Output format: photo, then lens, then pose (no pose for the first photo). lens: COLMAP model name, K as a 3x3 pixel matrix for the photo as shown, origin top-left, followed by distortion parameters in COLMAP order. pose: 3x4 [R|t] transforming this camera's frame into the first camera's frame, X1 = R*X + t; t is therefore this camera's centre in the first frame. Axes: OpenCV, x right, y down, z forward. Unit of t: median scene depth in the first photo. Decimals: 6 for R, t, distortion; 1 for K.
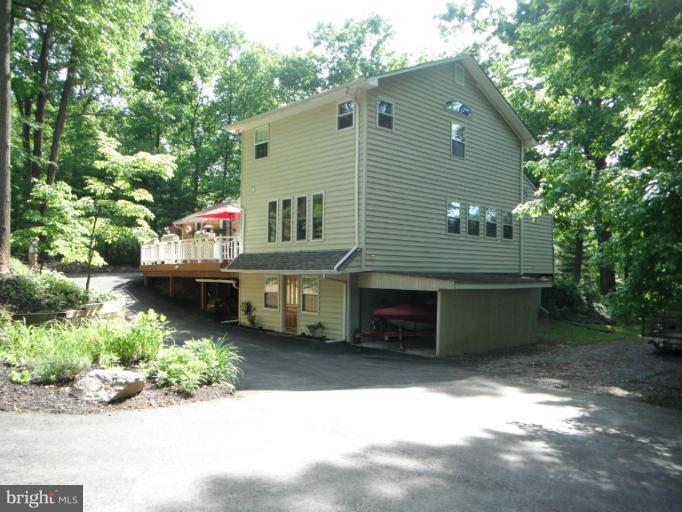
lens RADIAL K [[560.1, 0, 338.1], [0, 560.1, 250.9], [0, 0, 1]] dist [-0.010445, -0.017523]
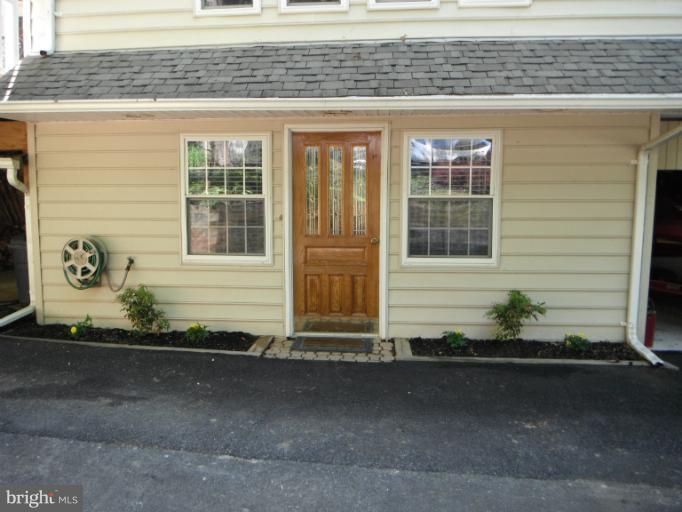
lens RADIAL K [[560.1, 0, 338.1], [0, 560.1, 250.9], [0, 0, 1]] dist [-0.010445, -0.017523]
pose [[0.758920, -0.072235, 0.647165, -0.244343], [-0.014114, 0.991770, 0.127250, 0.061283], [-0.651031, -0.105707, 0.751655, 0.720624]]
